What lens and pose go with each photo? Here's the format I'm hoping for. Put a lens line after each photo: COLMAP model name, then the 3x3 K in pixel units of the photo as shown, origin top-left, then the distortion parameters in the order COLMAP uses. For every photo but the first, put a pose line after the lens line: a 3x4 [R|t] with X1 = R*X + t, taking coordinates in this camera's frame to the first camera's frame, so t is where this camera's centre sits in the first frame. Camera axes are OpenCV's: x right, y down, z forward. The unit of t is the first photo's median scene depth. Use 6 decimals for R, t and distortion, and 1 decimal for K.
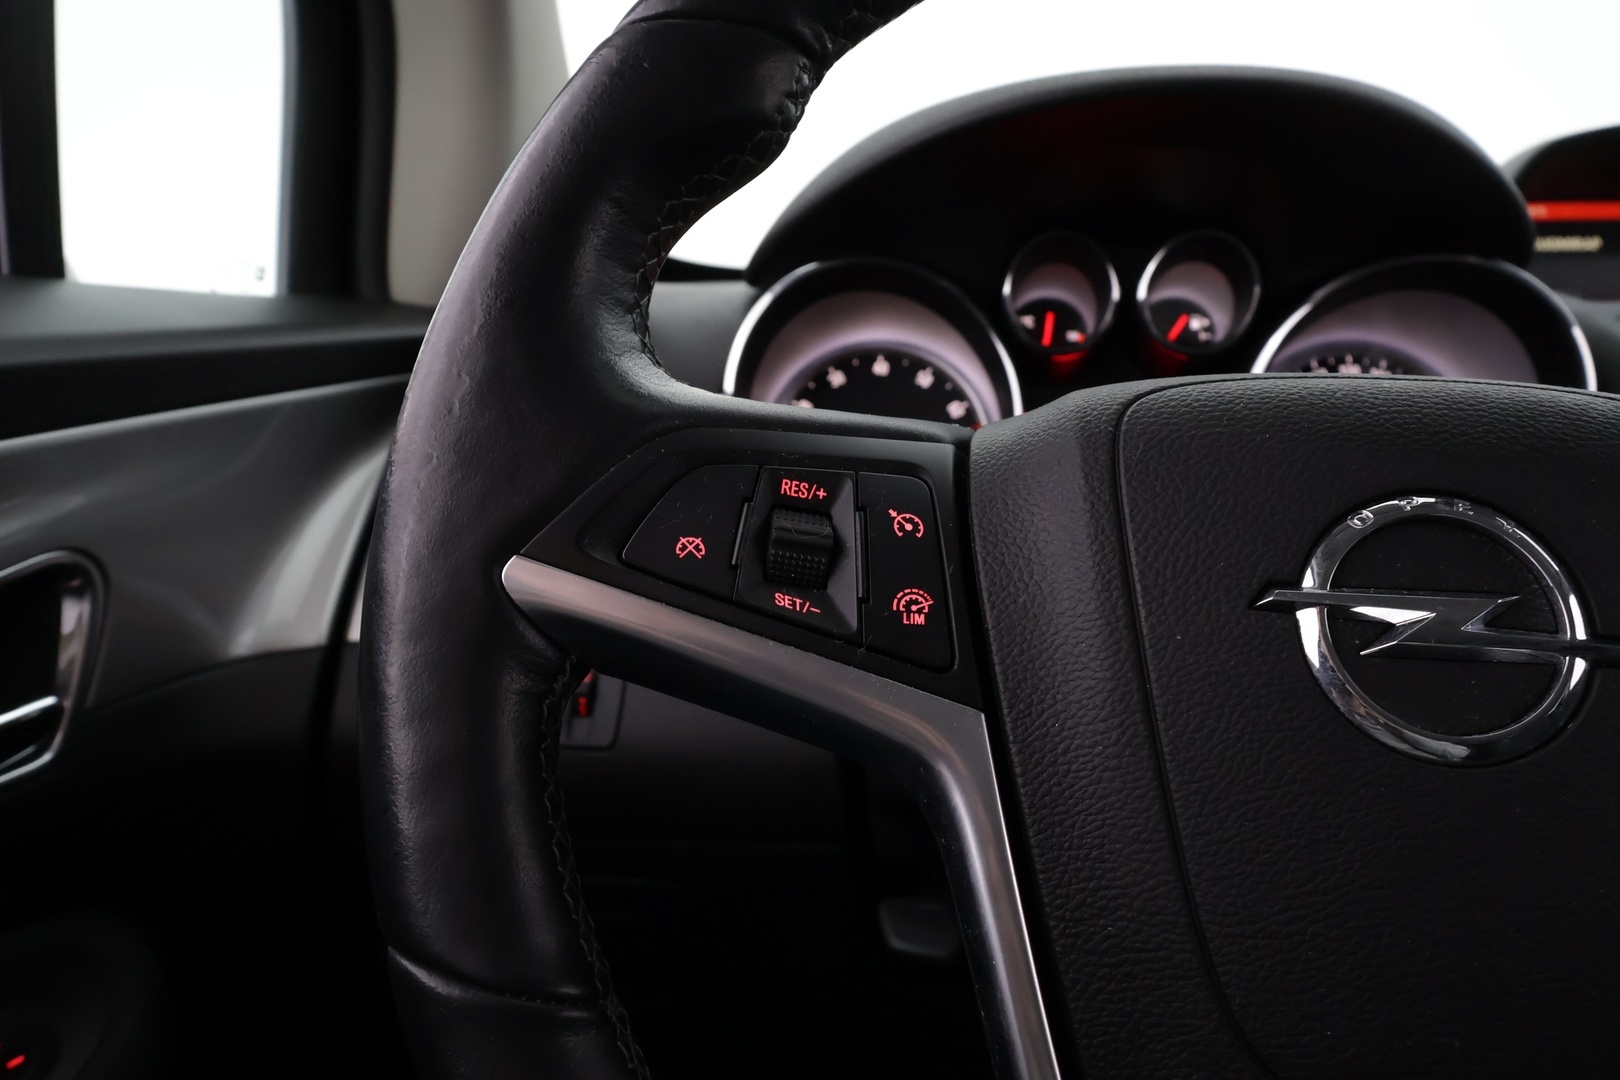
lens RADIAL K [[1103.9, 0, 807.3], [0, 1103.9, 513.8], [0, 0, 1]] dist [-0.004056, -0.003444]
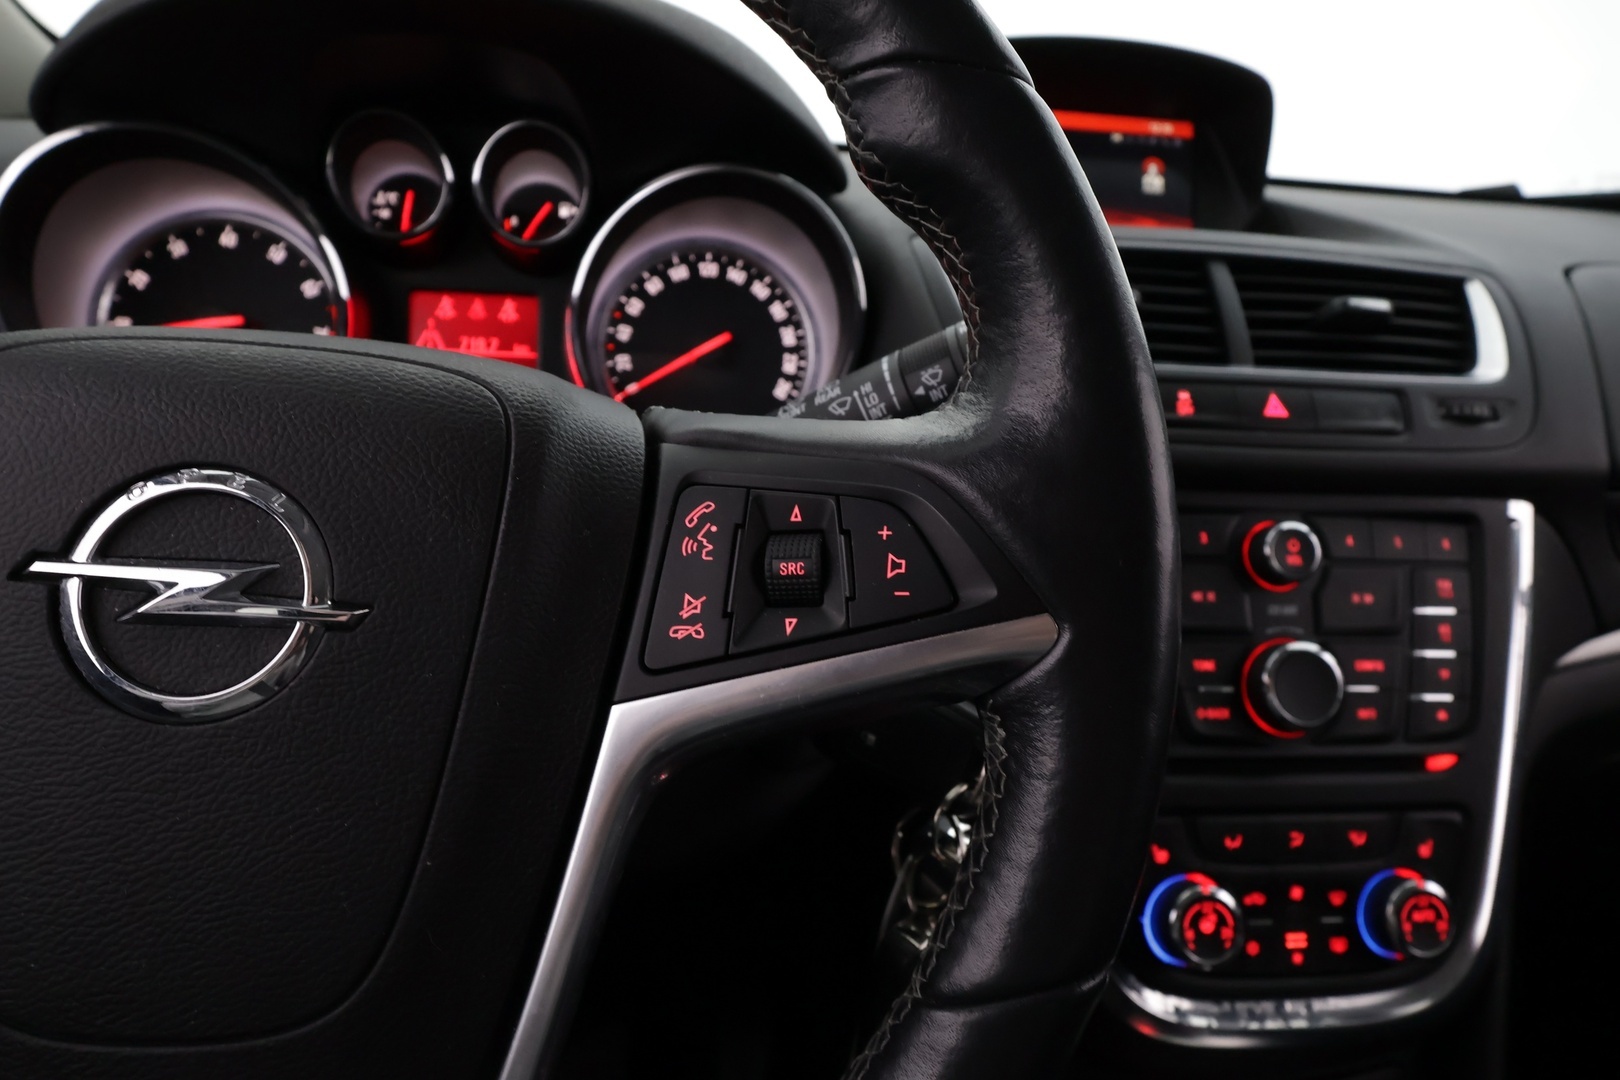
lens RADIAL K [[1082.1, 0, 811.2], [0, 1082.1, 536.7], [0, 0, 1]] dist [-0.000964, 0.001999]
pose [[0.975254, -0.005340, 0.221022, 0.423054], [-0.034160, 0.984063, 0.174508, -0.072577], [-0.218432, -0.177740, 0.959529, -0.061080]]
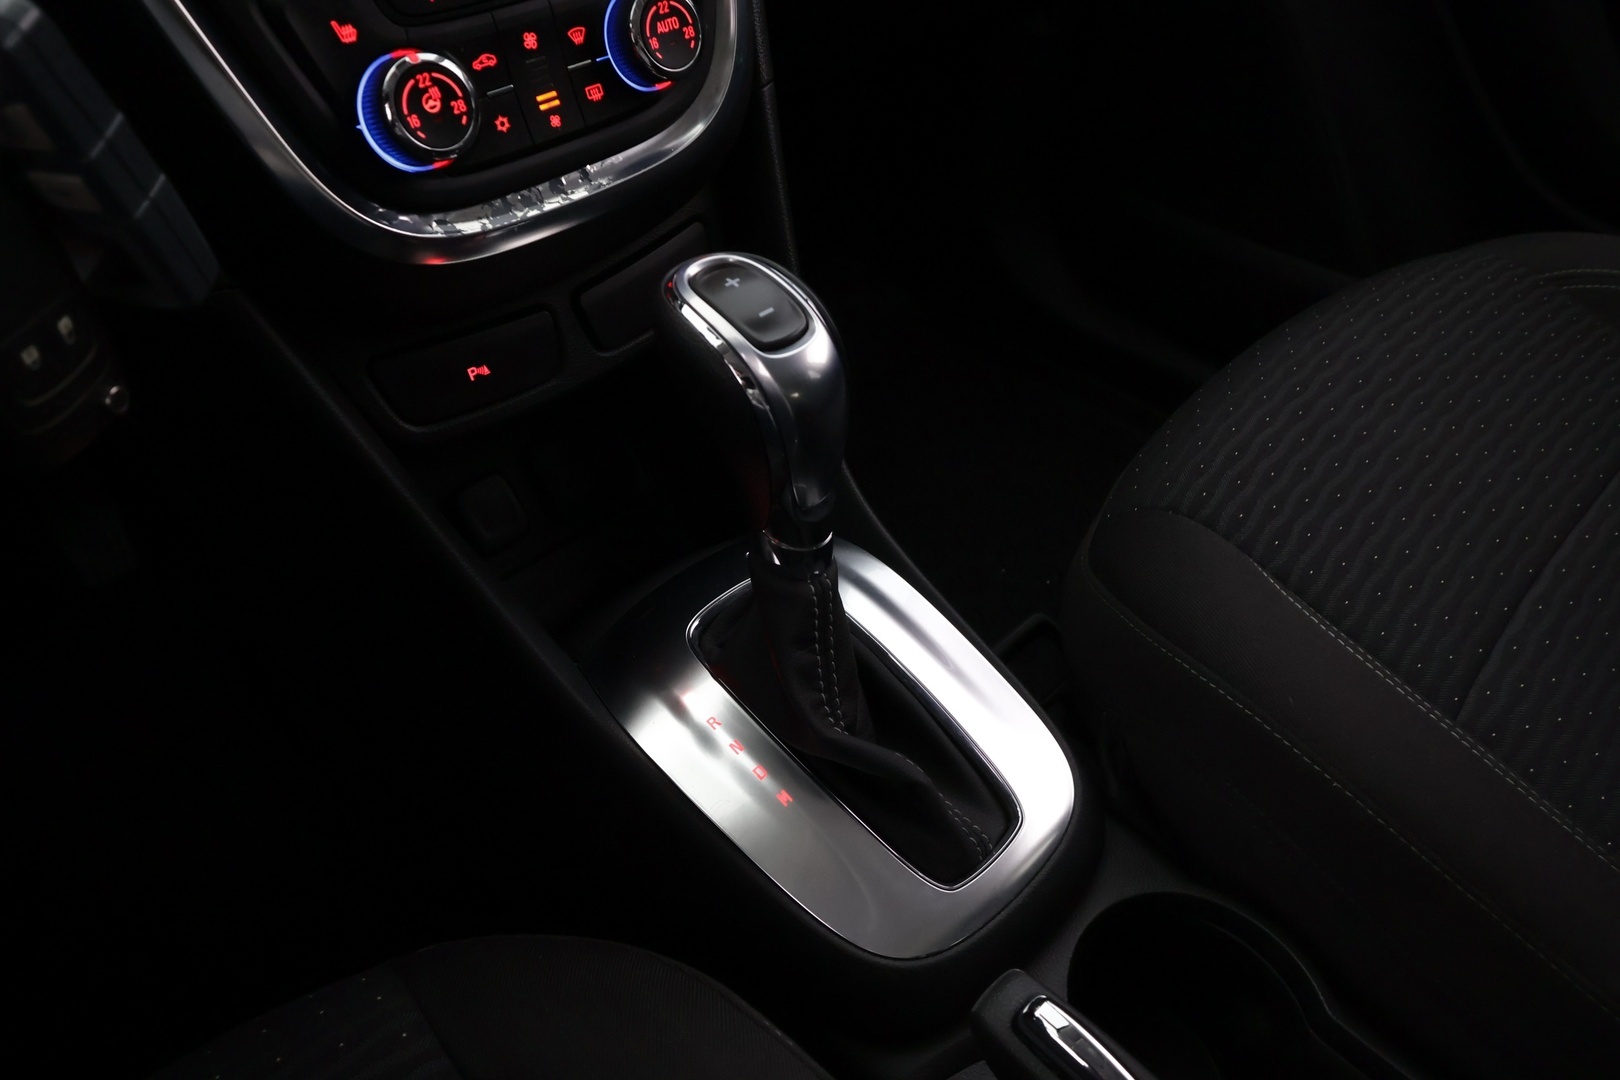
lens RADIAL K [[1082.1, 0, 811.2], [0, 1082.1, 536.7], [0, 0, 1]] dist [-0.000964, 0.001999]
pose [[0.663823, -0.528749, 0.528926, 0.587014], [0.047018, 0.735331, 0.676075, 0.141082], [-0.746410, -0.423926, 0.512990, 0.001727]]
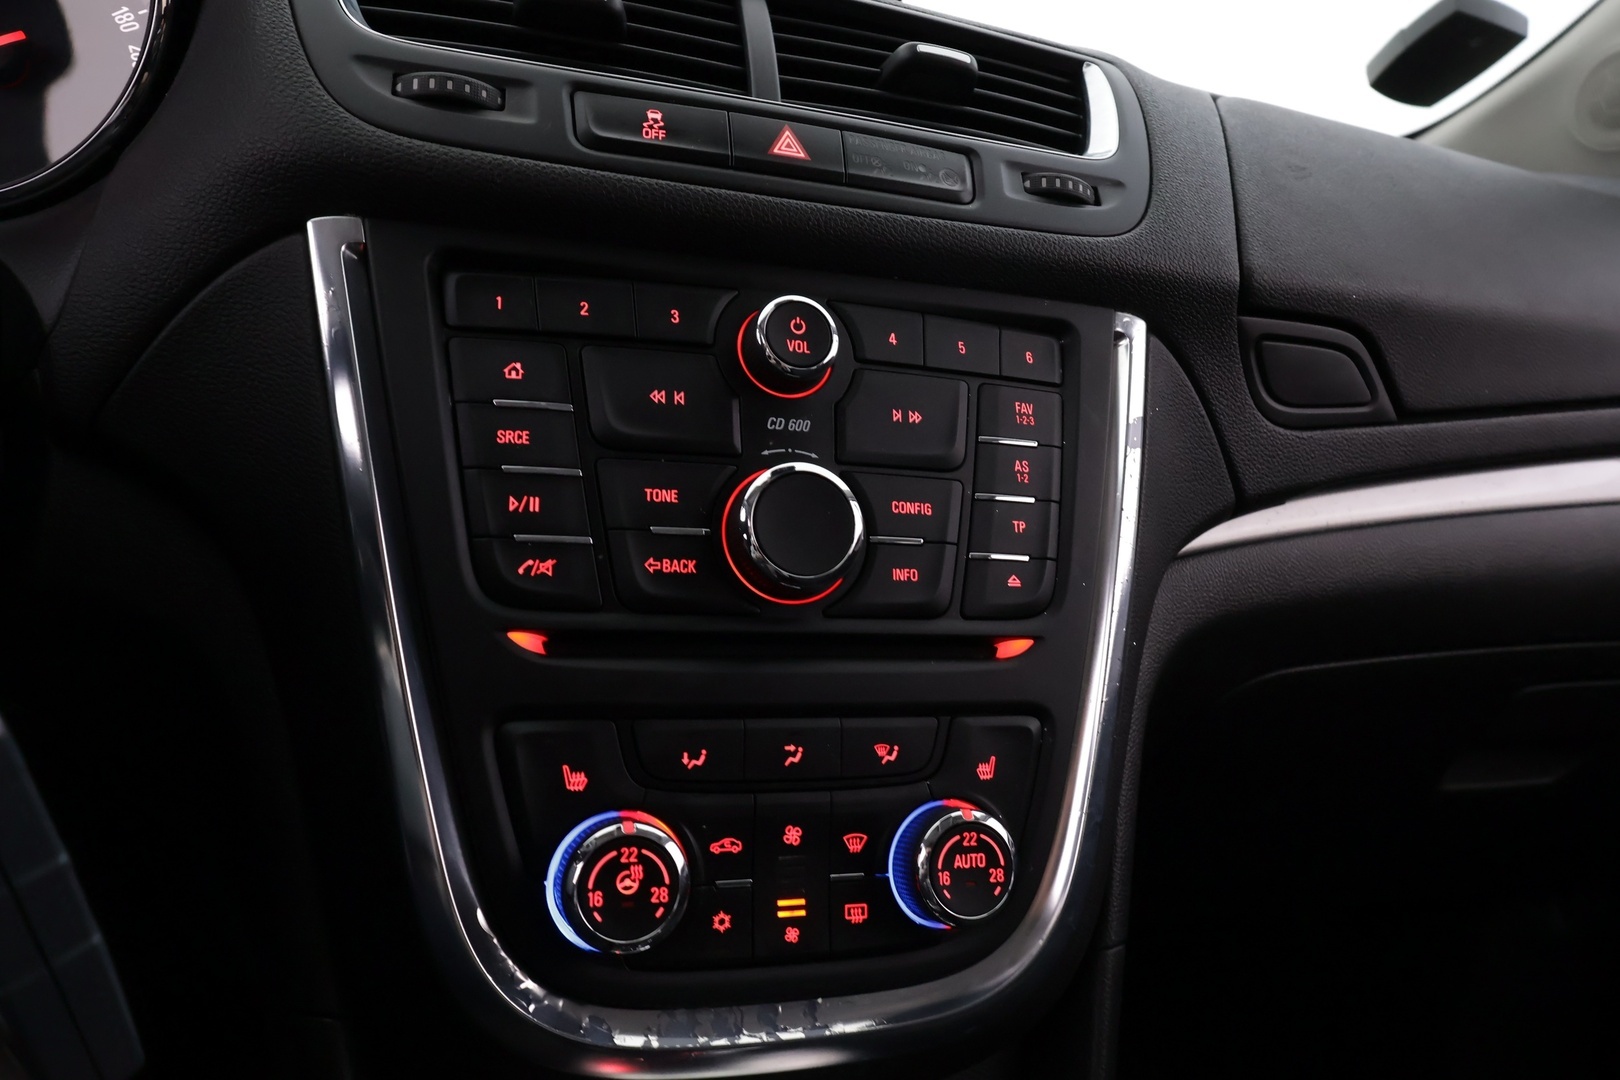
lens RADIAL K [[1082.1, 0, 811.2], [0, 1082.1, 536.7], [0, 0, 1]] dist [-0.000964, 0.001999]
pose [[0.926113, 0.018518, 0.376791, 0.833410], [-0.067343, 0.990867, 0.116824, 0.148346], [-0.371187, -0.133567, 0.918902, 0.148593]]
